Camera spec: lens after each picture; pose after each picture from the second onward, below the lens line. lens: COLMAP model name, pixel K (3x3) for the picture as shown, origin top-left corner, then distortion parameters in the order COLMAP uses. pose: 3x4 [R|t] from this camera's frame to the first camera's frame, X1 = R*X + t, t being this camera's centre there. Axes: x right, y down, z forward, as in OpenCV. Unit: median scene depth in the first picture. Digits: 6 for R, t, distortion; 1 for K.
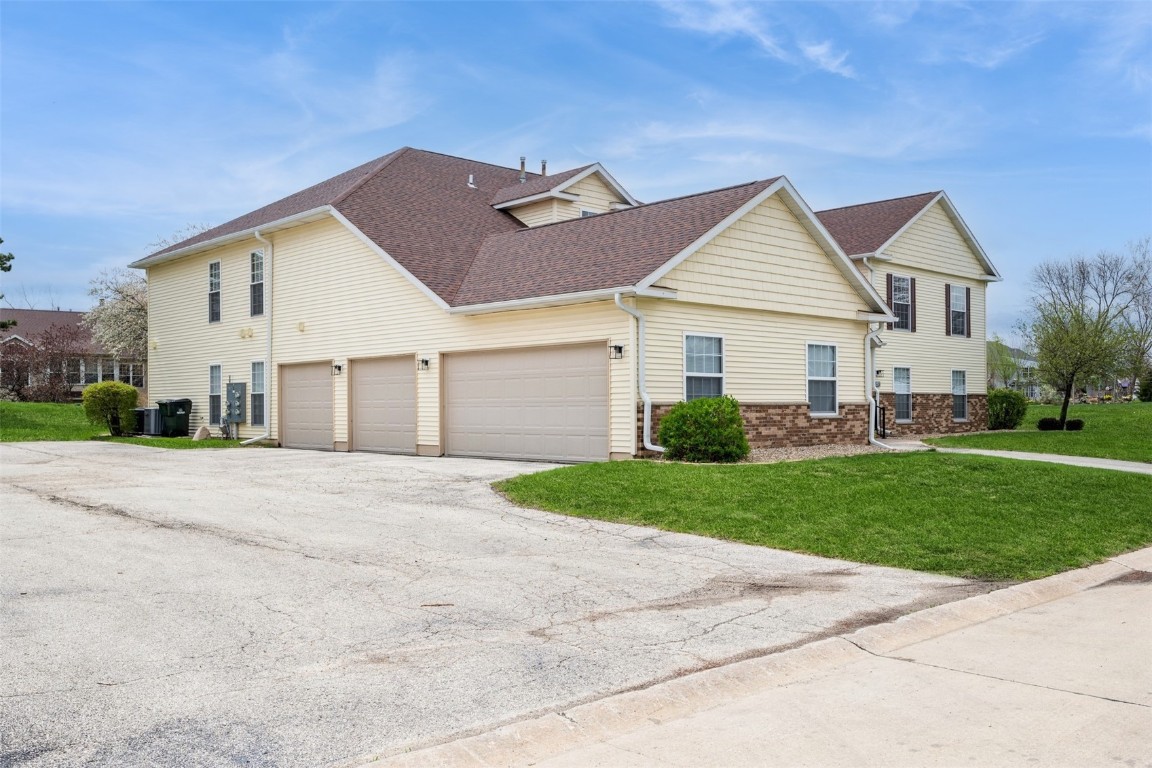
lens RADIAL K [[999.4, 0, 576.3], [0, 999.4, 390.2], [0, 0, 1]] dist [0.096006, 0.003100]
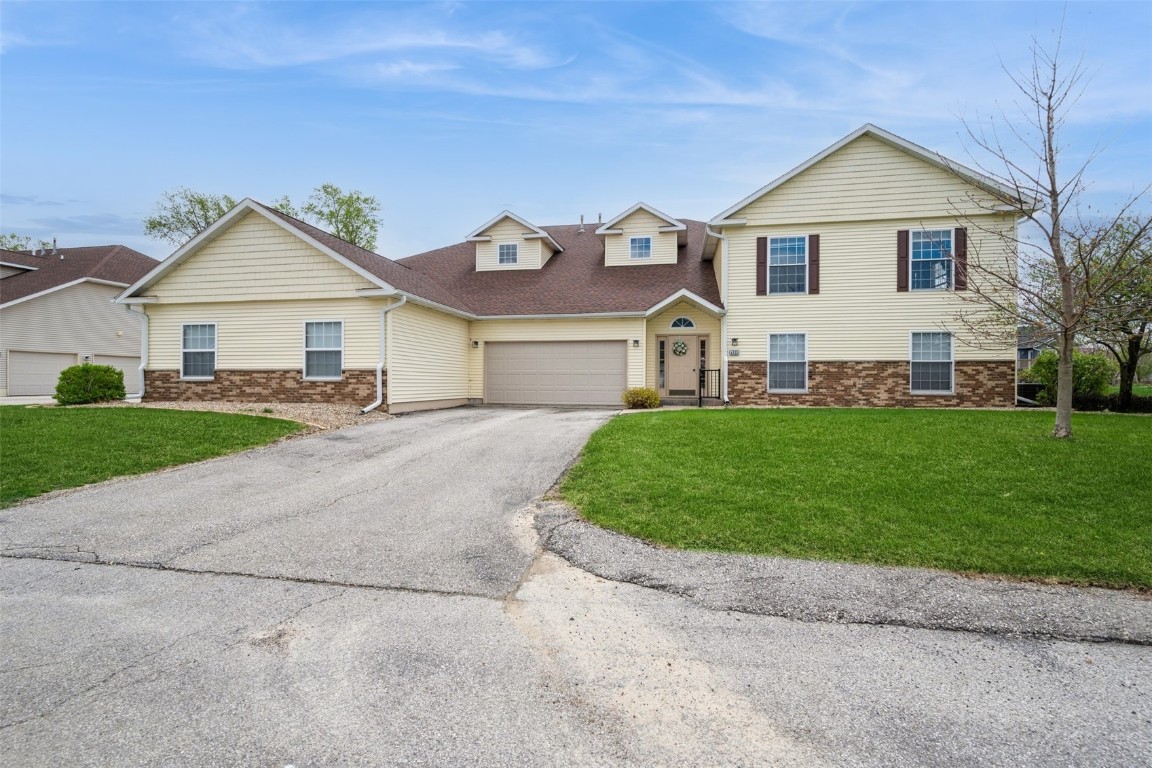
lens RADIAL K [[492.1, 0, 575.6], [0, 492.1, 377.7], [0, 0, 1]] dist [0.003635, 0.000260]
pose [[0.569815, 0.001731, -0.821771, 0.900880], [0.007860, 0.999941, 0.007556, 0.020567], [0.821735, -0.010765, 0.569768, 0.889045]]
